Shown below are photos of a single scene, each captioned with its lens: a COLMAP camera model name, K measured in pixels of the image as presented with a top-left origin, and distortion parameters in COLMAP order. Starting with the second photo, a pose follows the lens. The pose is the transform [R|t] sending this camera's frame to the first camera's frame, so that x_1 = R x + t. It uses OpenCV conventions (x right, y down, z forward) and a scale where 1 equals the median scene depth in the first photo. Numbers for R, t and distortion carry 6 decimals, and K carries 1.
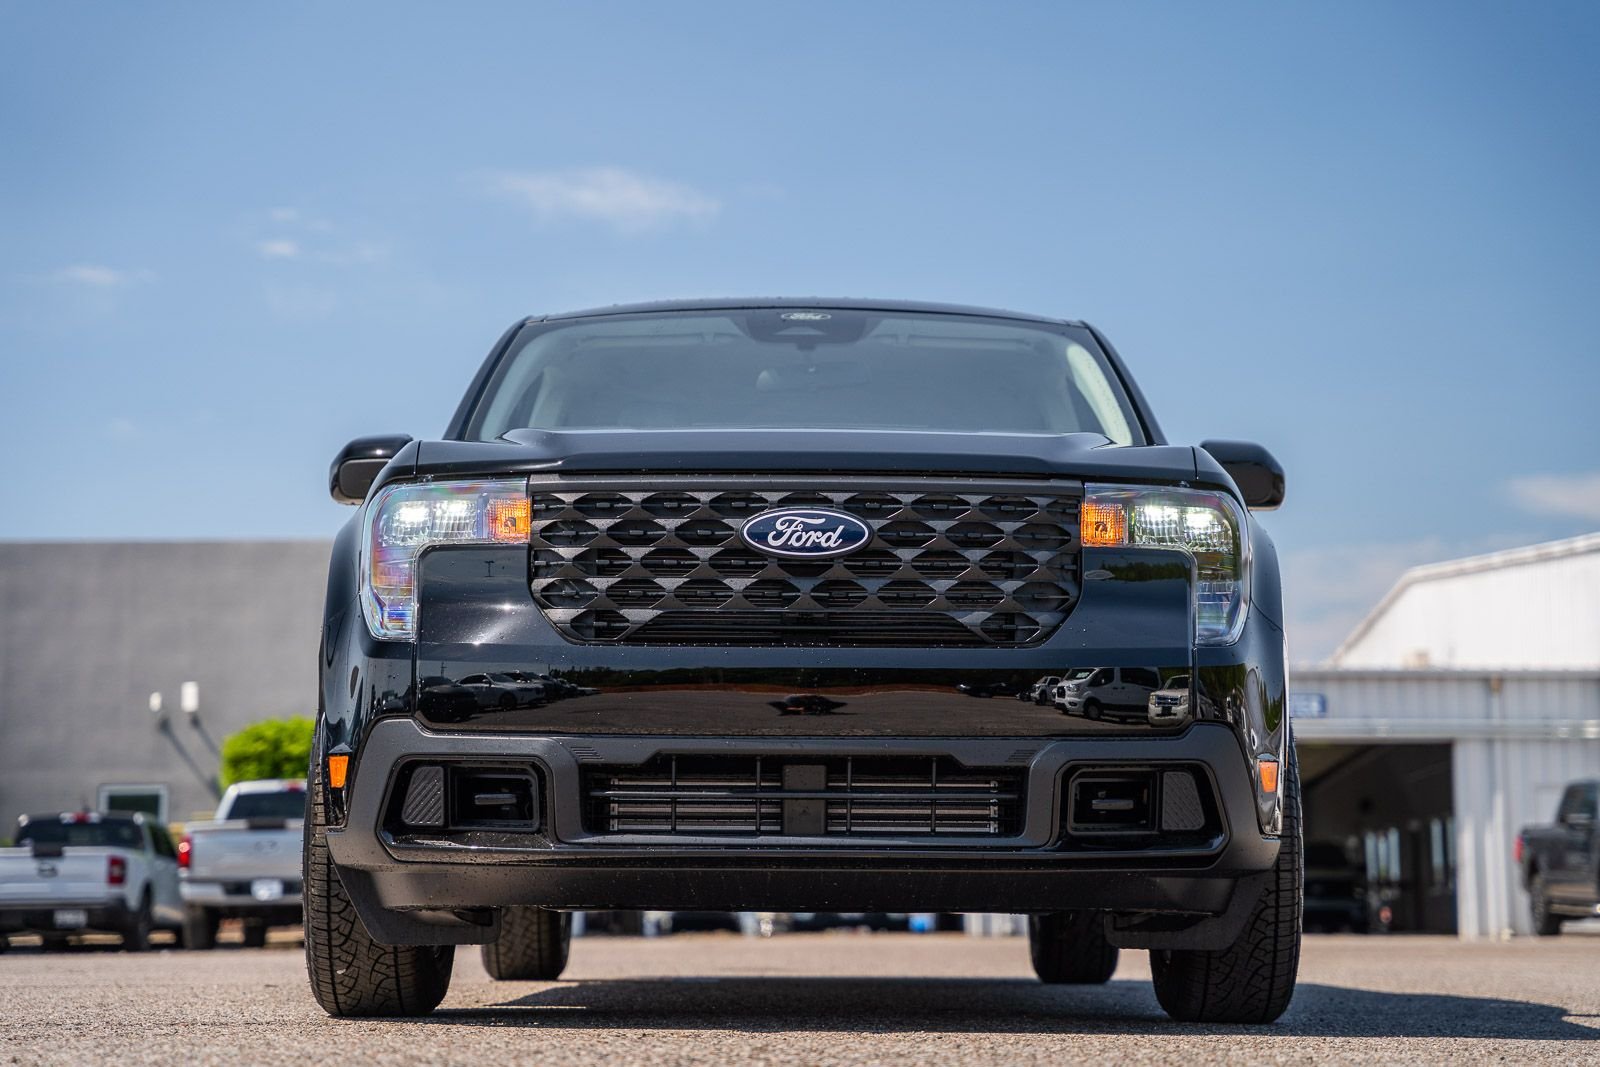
lens RADIAL K [[3223.1, 0, 800.0], [0, 3223.1, 533.5], [0, 0, 1]] dist [0.383217, -0.025754]
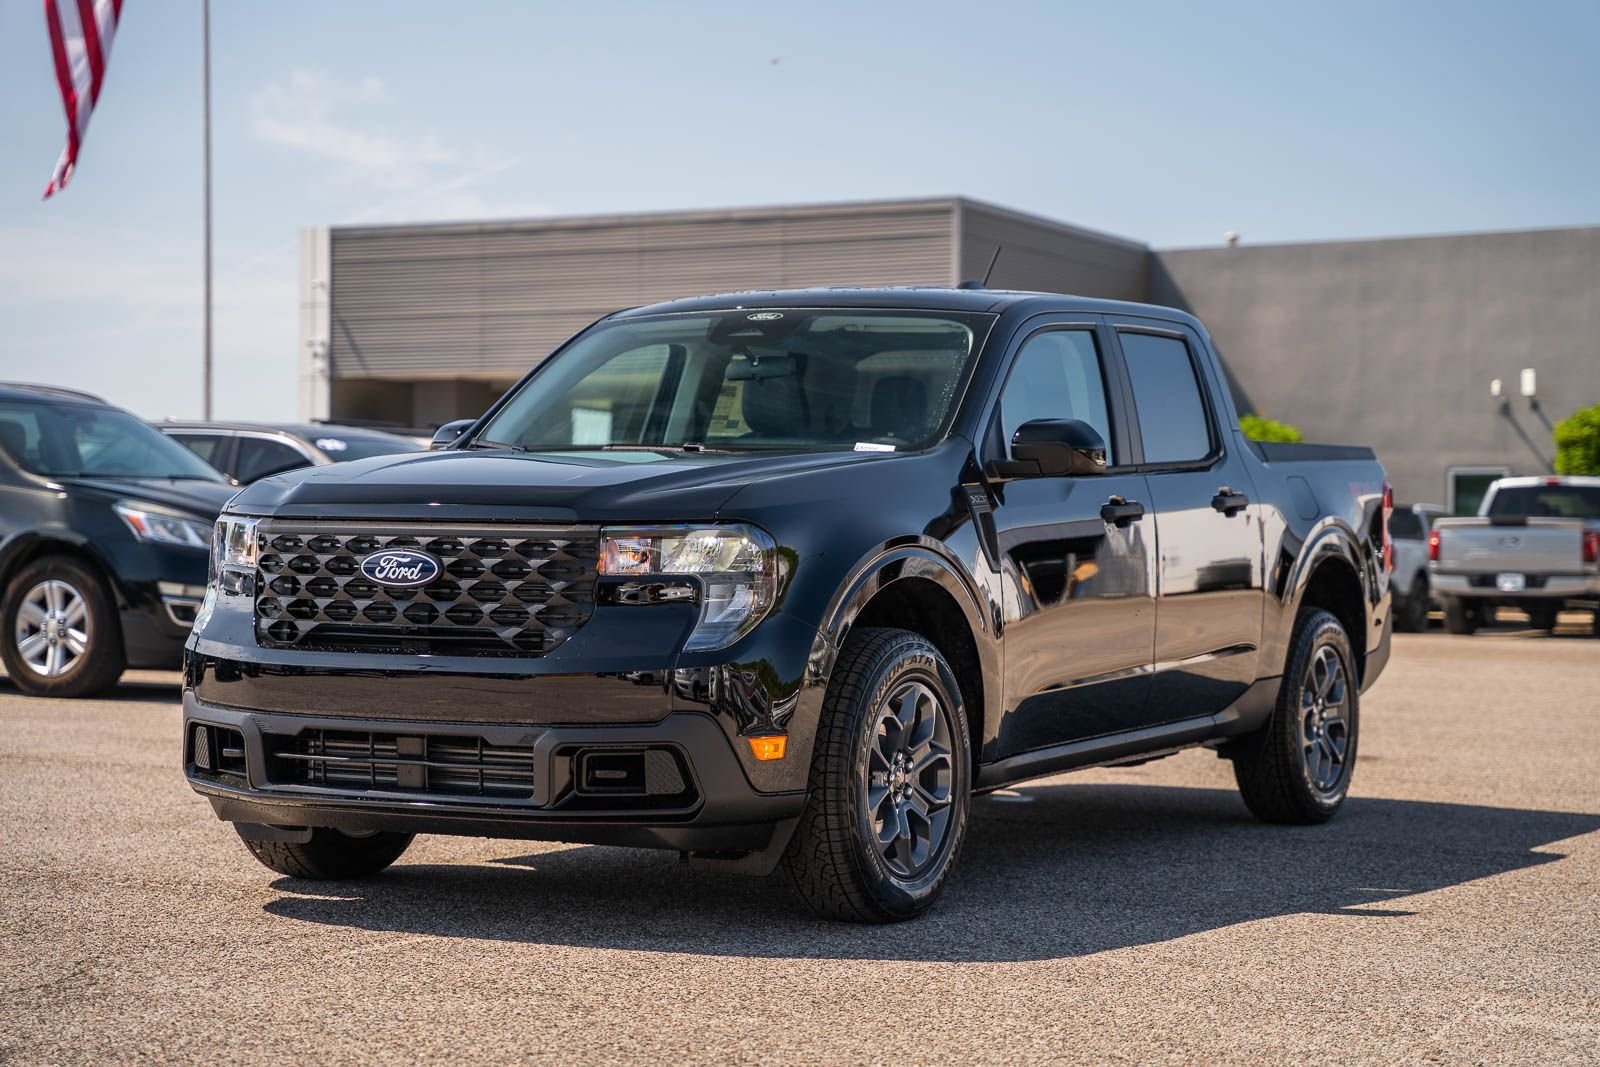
lens RADIAL K [[3223.1, 0, 800.0], [0, 3223.1, 533.5], [0, 0, 1]] dist [0.383217, -0.025754]
pose [[0.857192, 0.010494, -0.514889, 0.840904], [0.052968, 0.992694, 0.108412, -0.152271], [0.512265, -0.120203, 0.850374, -0.065963]]
